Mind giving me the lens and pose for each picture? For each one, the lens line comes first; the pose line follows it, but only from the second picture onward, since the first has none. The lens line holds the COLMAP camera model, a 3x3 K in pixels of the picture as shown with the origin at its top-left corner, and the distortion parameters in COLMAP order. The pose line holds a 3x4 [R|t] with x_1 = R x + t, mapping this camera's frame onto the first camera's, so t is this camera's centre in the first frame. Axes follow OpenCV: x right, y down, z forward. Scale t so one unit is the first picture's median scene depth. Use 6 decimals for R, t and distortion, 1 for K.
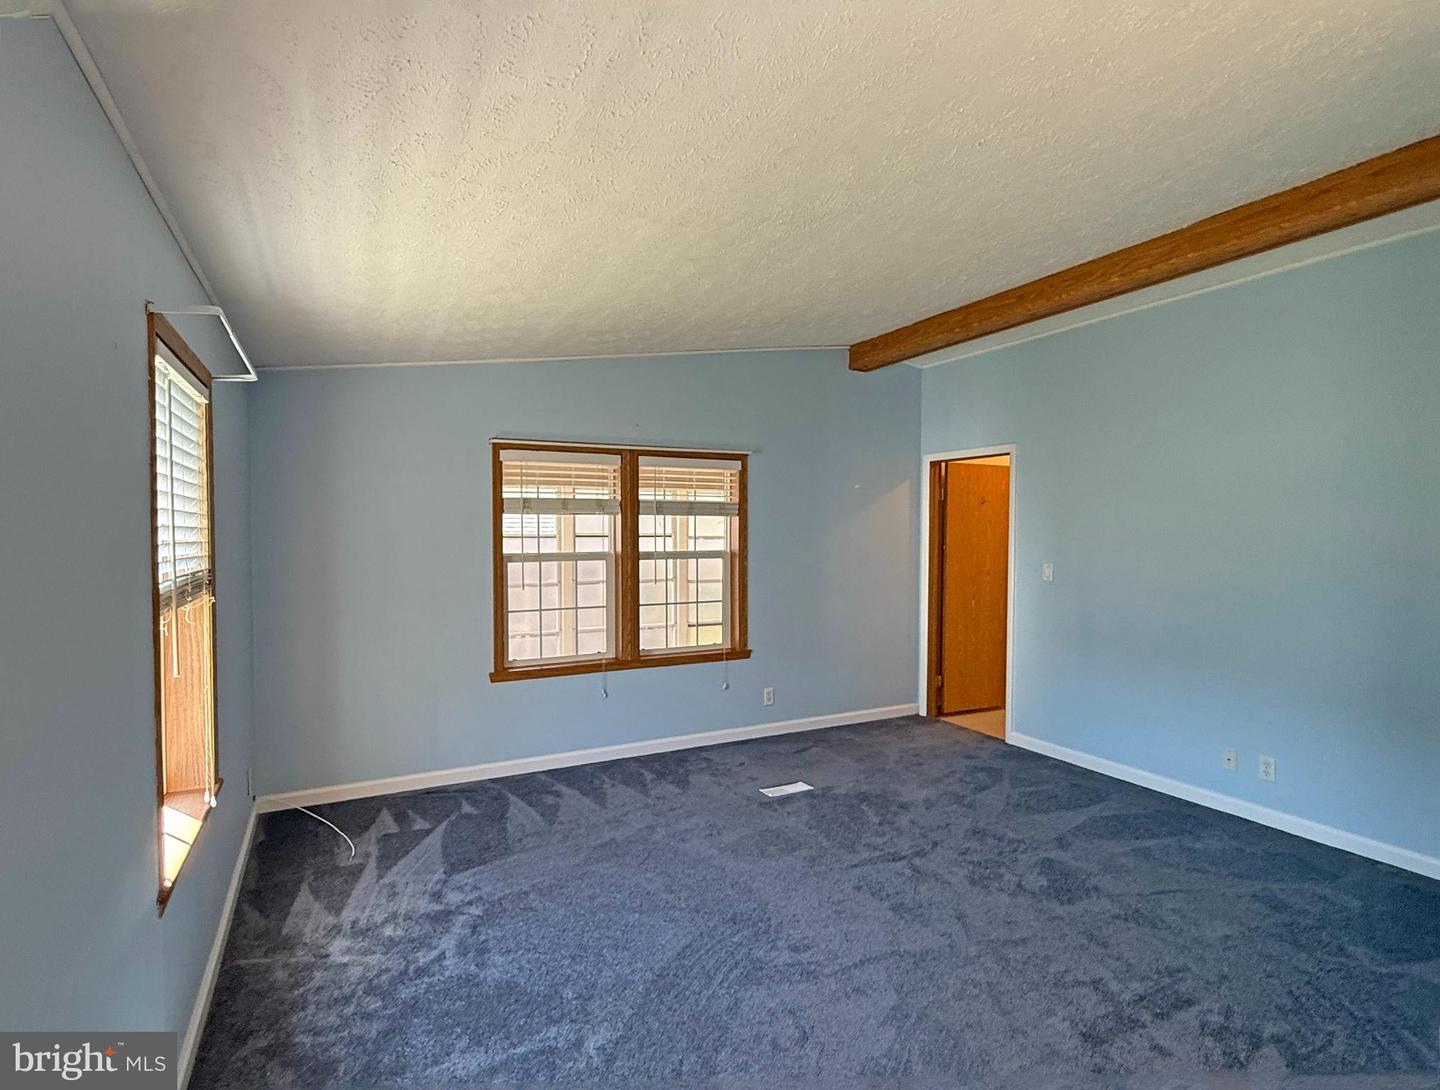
lens RADIAL K [[730.1, 0, 714.6], [0, 730.1, 544.6], [0, 0, 1]] dist [0.001288, 0.000154]
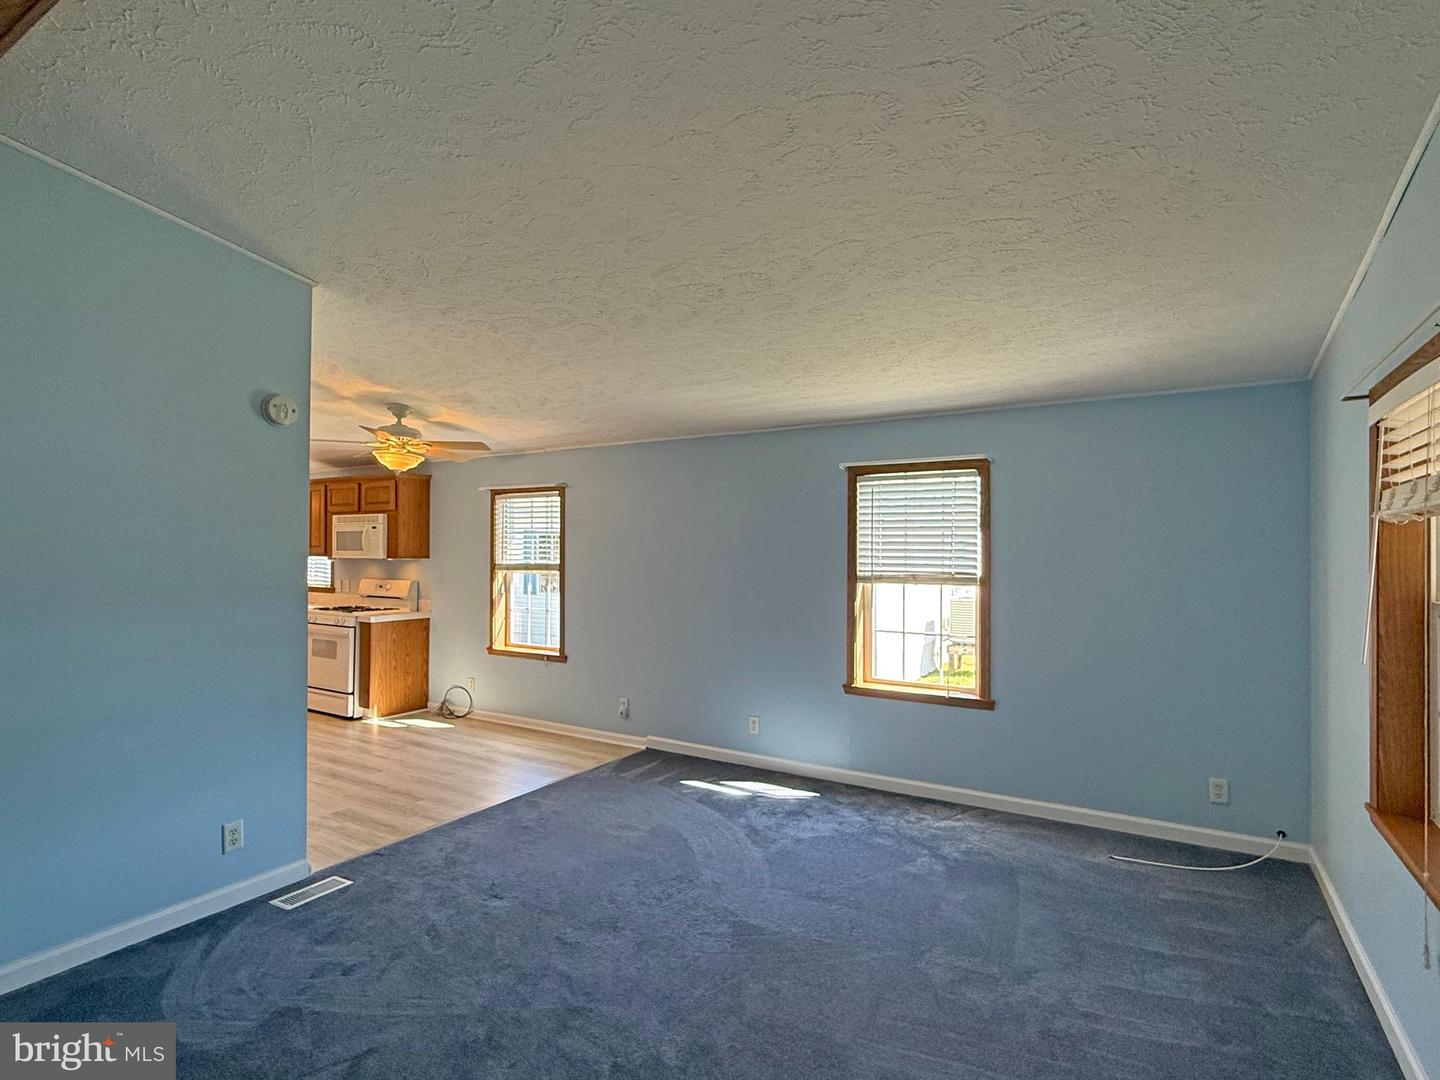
lens RADIAL K [[738.4, 0, 716.9], [0, 738.4, 541.1], [0, 0, 1]] dist [-0.000031, 0.001249]
pose [[-0.854676, -0.014605, -0.518956, 0.386739], [-0.021570, 0.999740, 0.007389, -0.017185], [0.518713, 0.017509, -0.854769, 1.121158]]
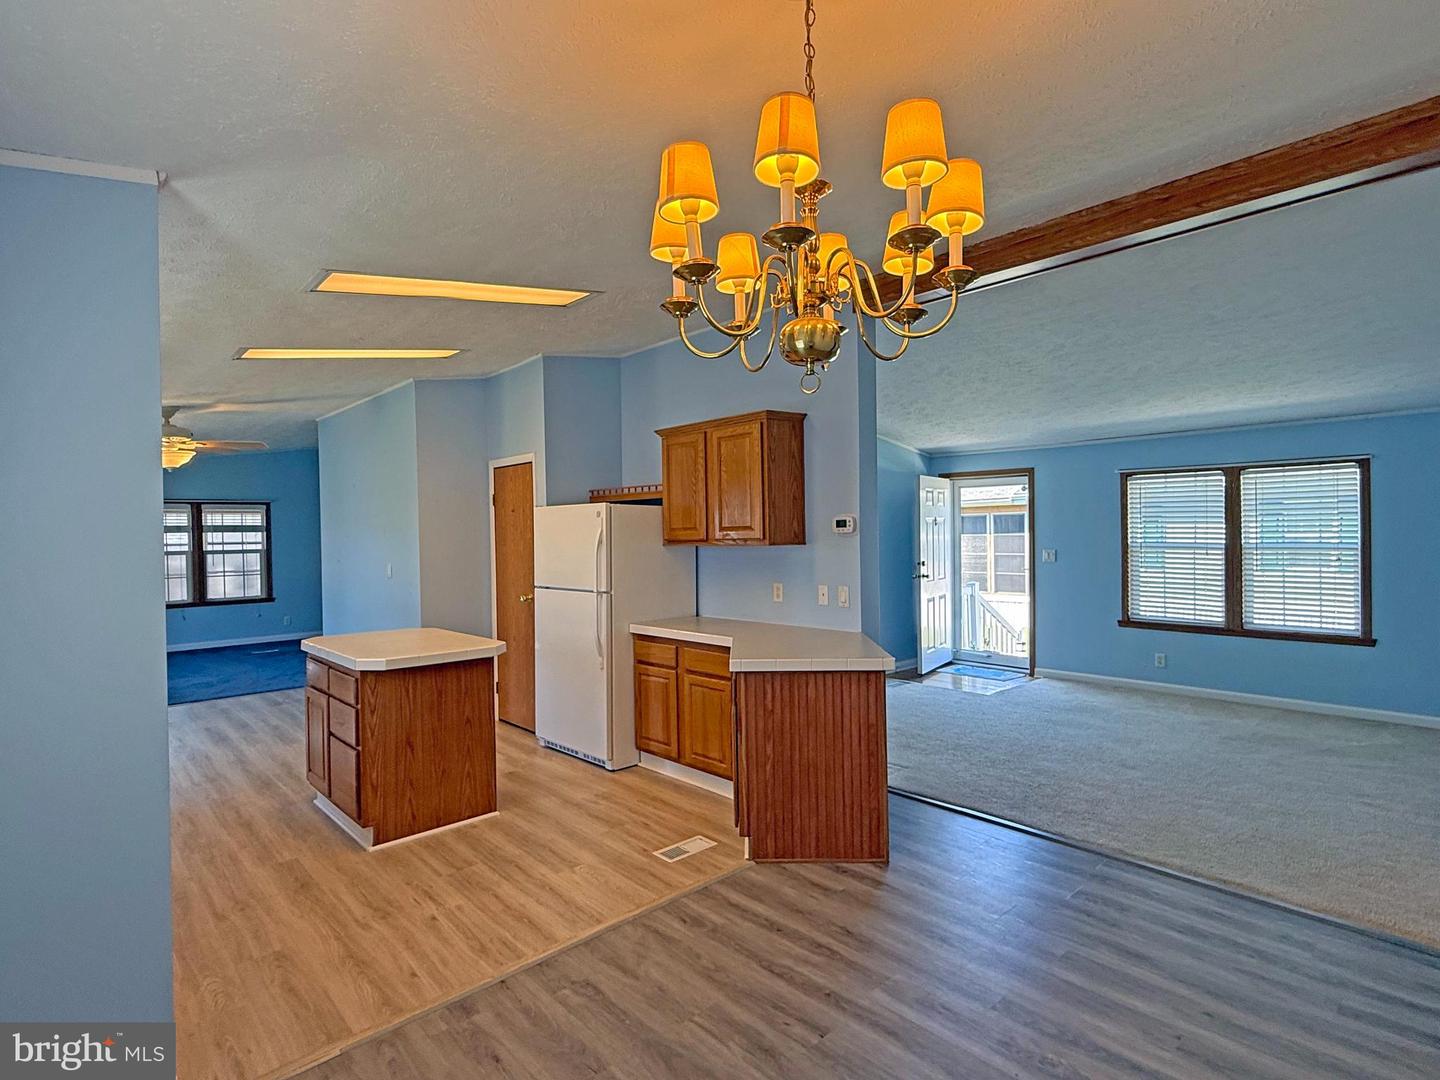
lens RADIAL K [[738.4, 0, 716.9], [0, 738.4, 541.1], [0, 0, 1]] dist [-0.000031, 0.001249]
pose [[0.962736, -0.023129, 0.269451, 0.741804], [0.027549, 0.999541, -0.012636, 0.050510], [-0.269035, 0.019588, 0.962931, -1.424709]]
